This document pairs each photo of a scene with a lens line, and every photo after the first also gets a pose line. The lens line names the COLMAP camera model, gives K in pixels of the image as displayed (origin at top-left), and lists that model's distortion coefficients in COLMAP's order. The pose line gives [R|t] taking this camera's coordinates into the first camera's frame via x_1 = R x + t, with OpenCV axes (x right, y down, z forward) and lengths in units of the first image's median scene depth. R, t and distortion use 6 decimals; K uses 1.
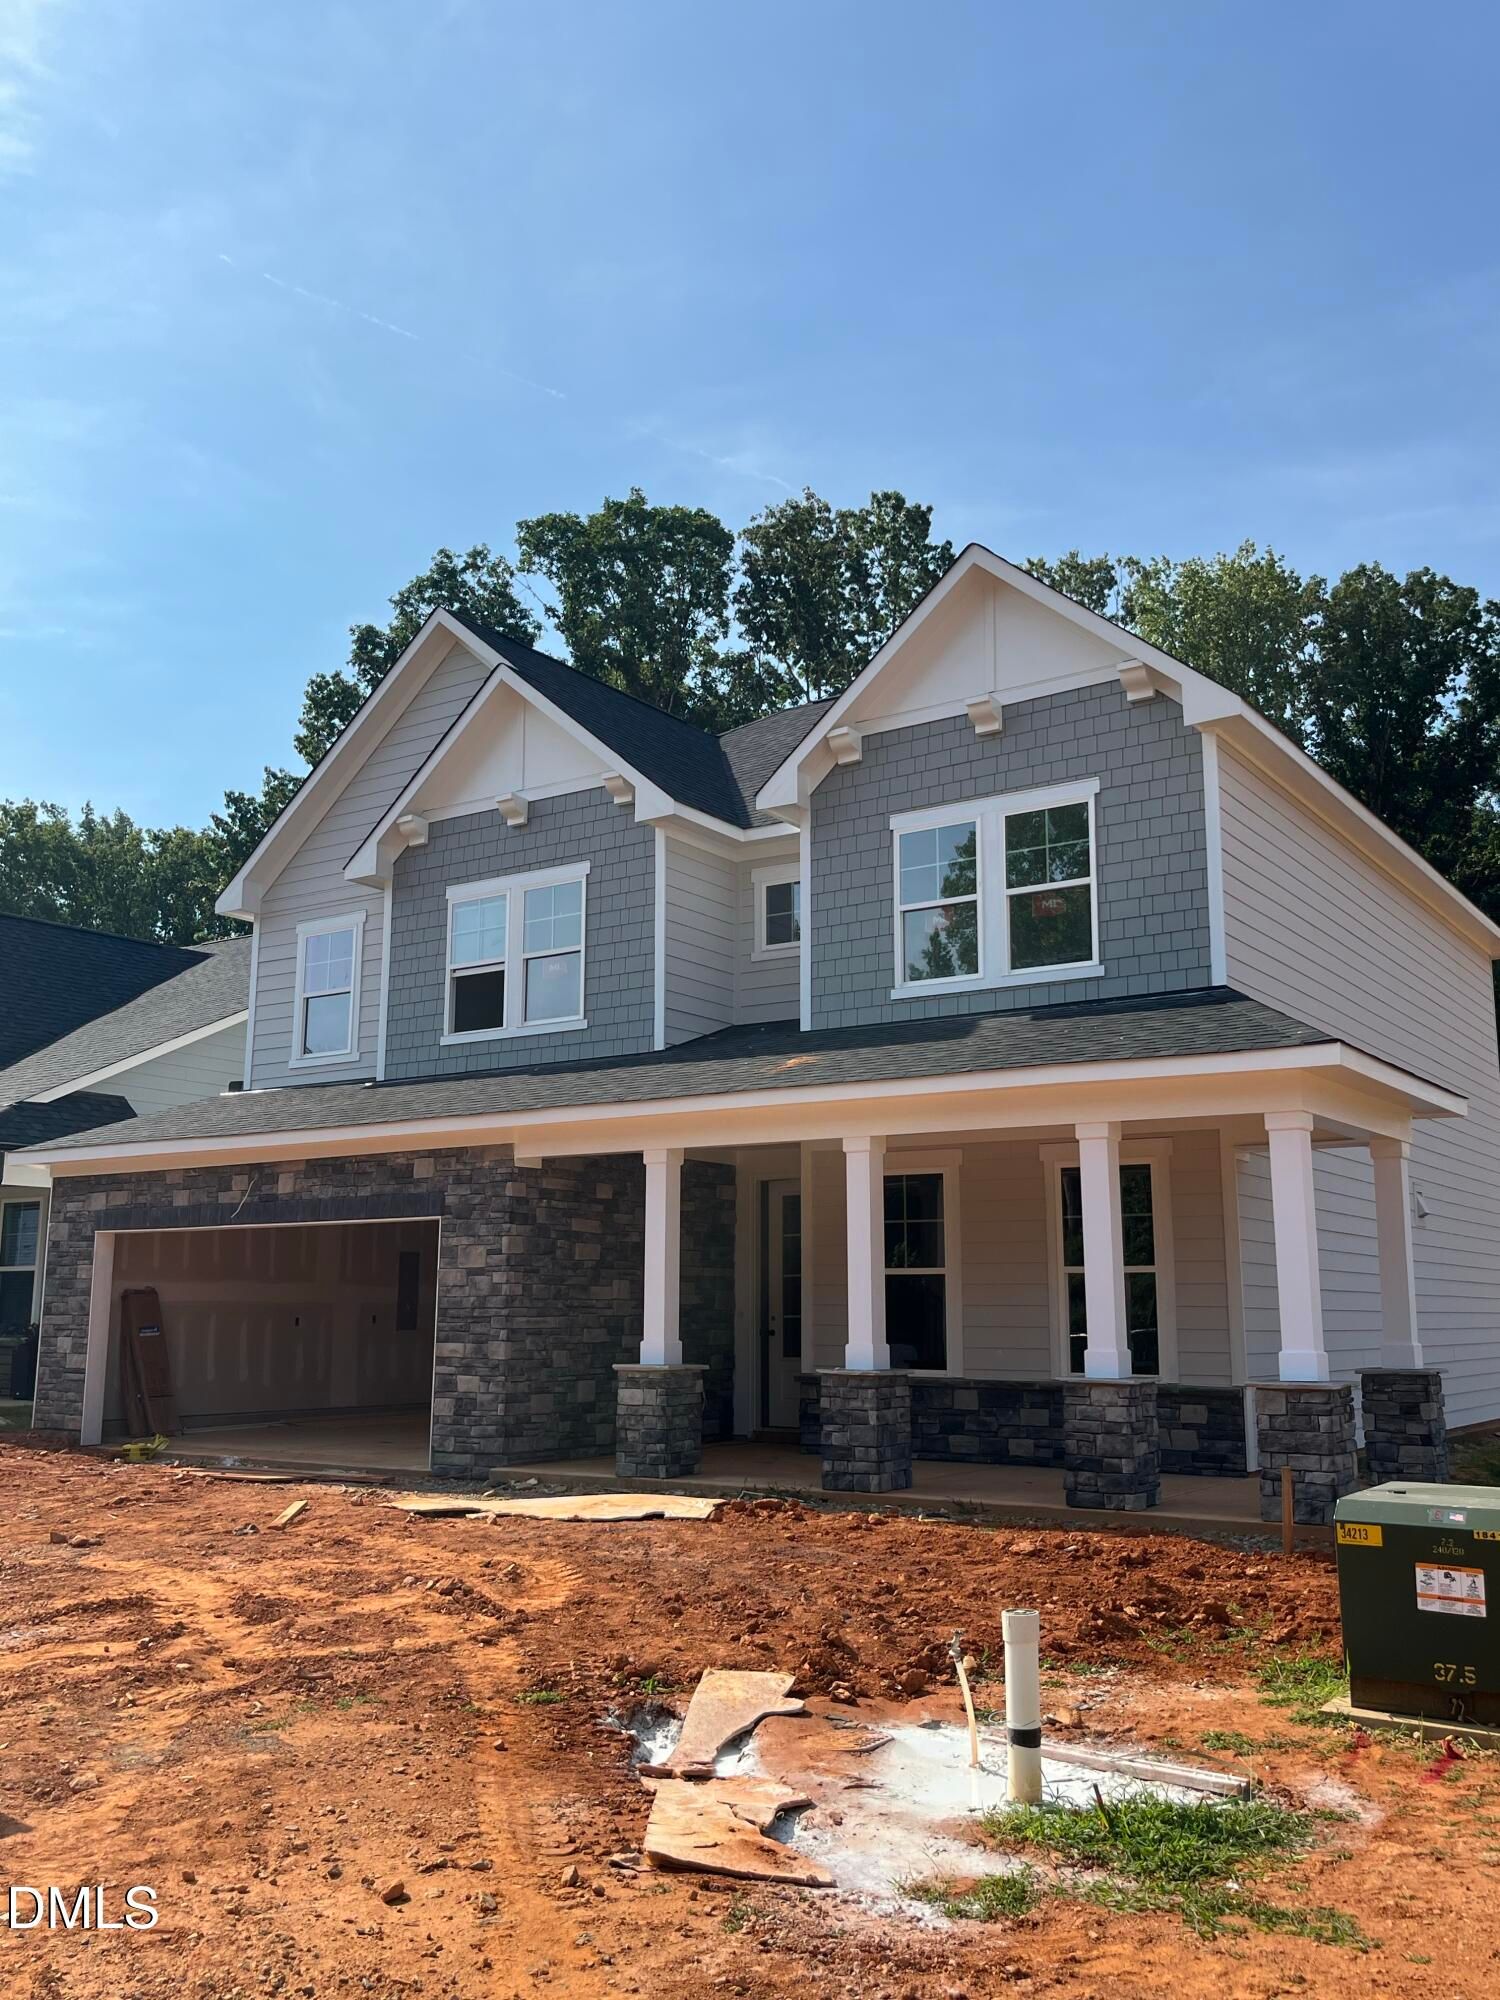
lens RADIAL K [[1711.3, 0, 749.5], [0, 1711.3, 1008.1], [0, 0, 1]] dist [0.028198, -0.001895]
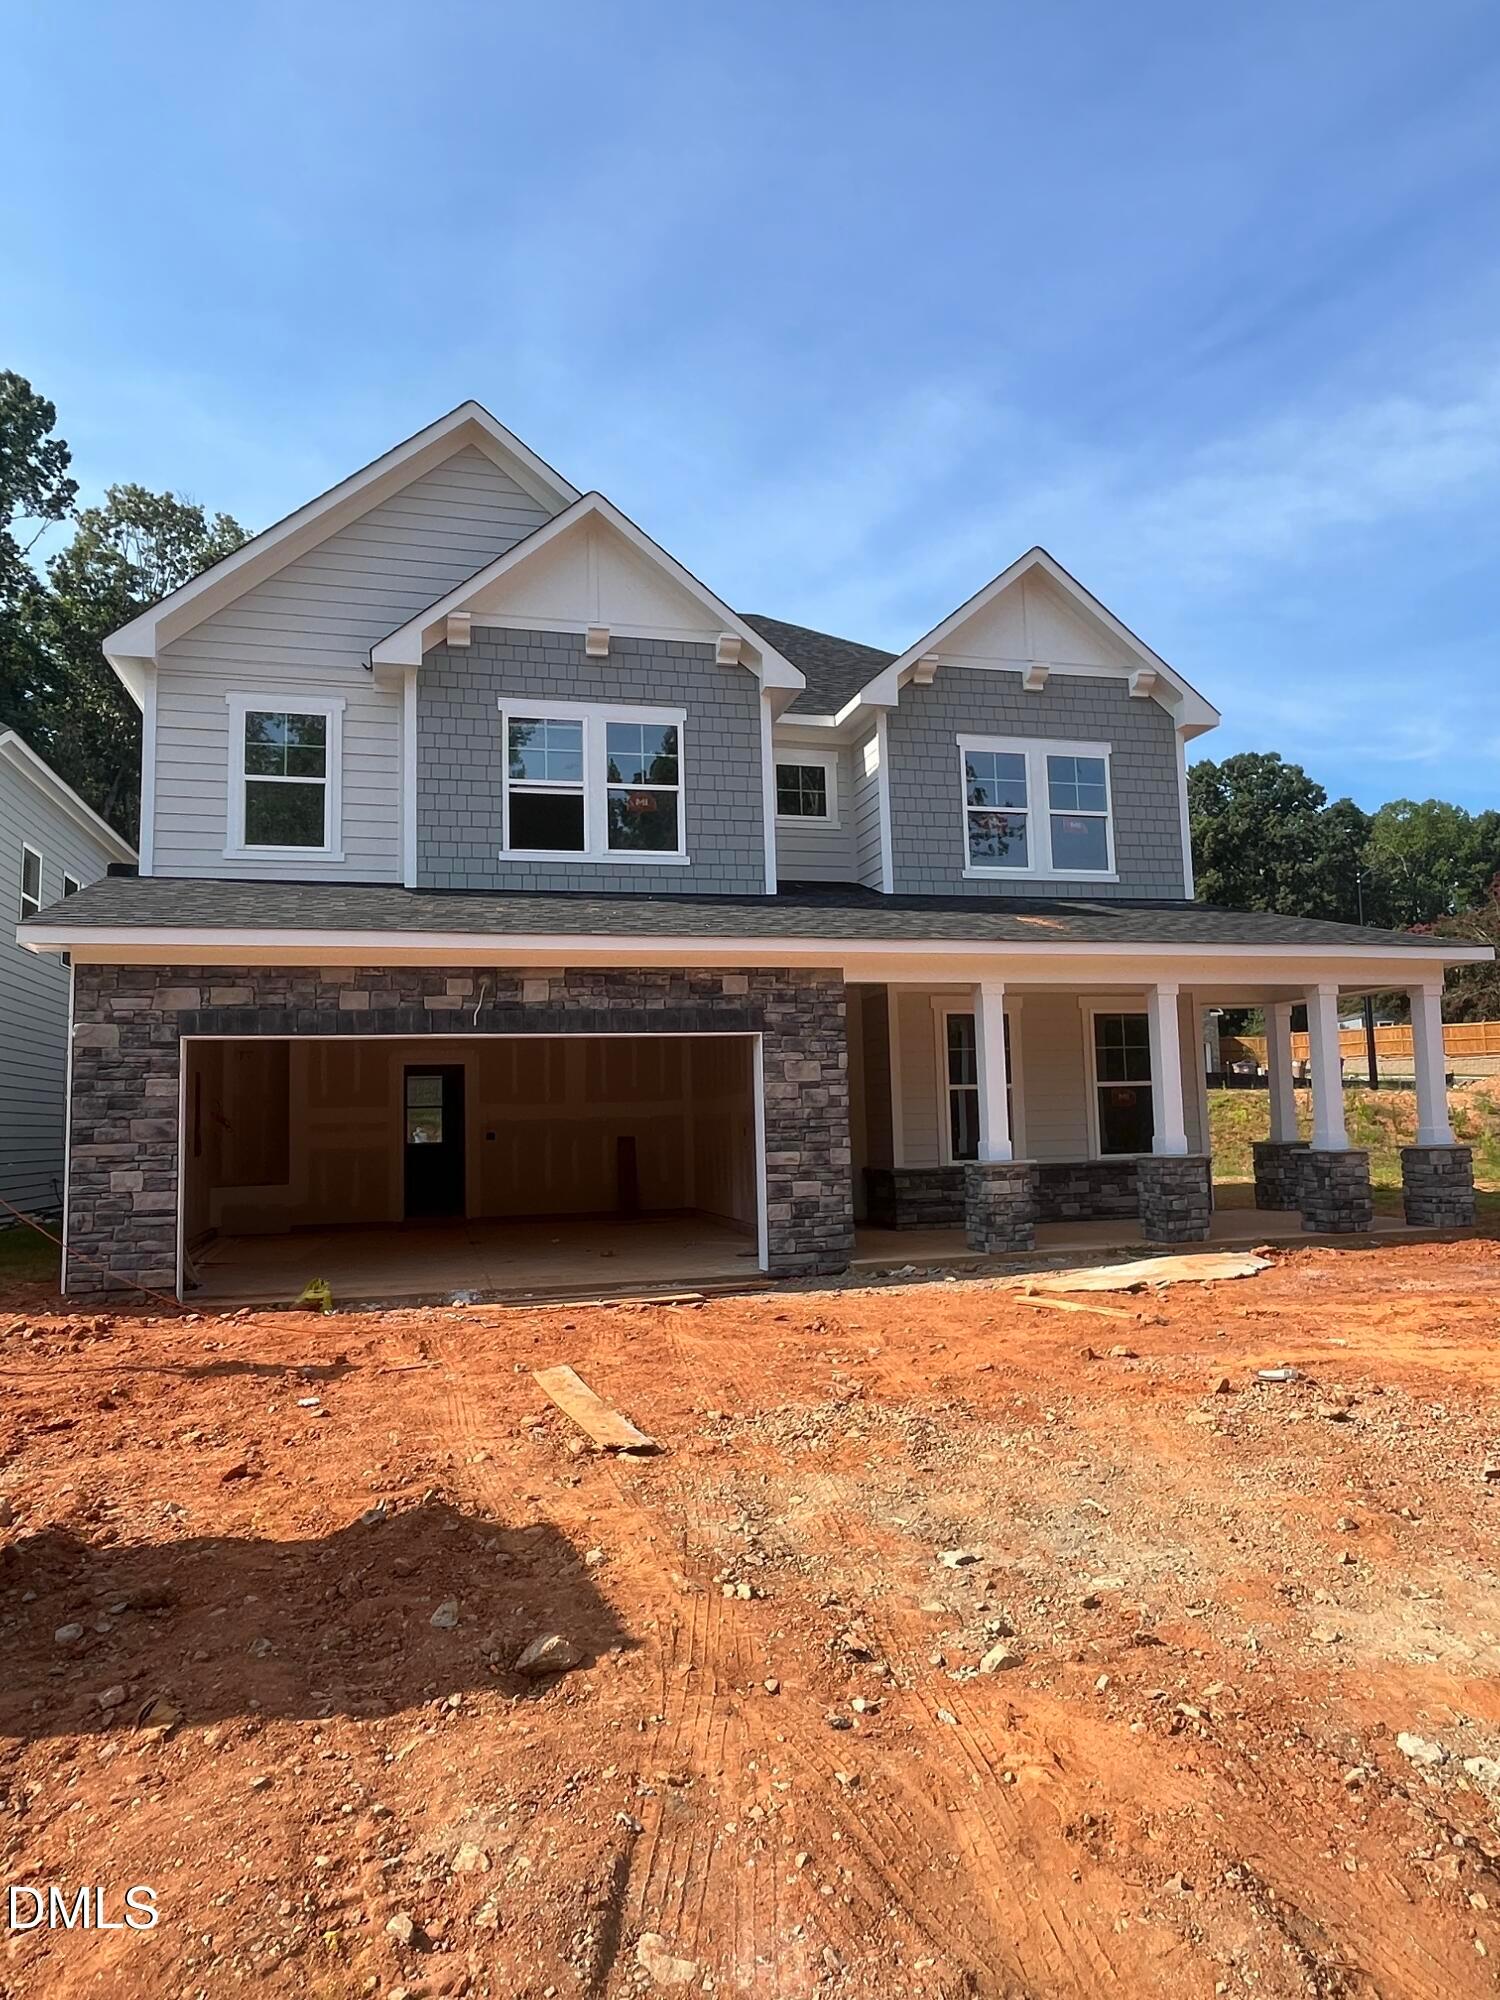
lens RADIAL K [[1276.3, 0, 752.3], [0, 1276.3, 987.3], [0, 0, 1]] dist [-0.008865, -0.000505]
pose [[0.653608, 0.060371, 0.754421, -0.758635], [-0.107156, 0.994154, 0.013281, 0.083274], [-0.749209, -0.089521, 0.656256, 0.490765]]
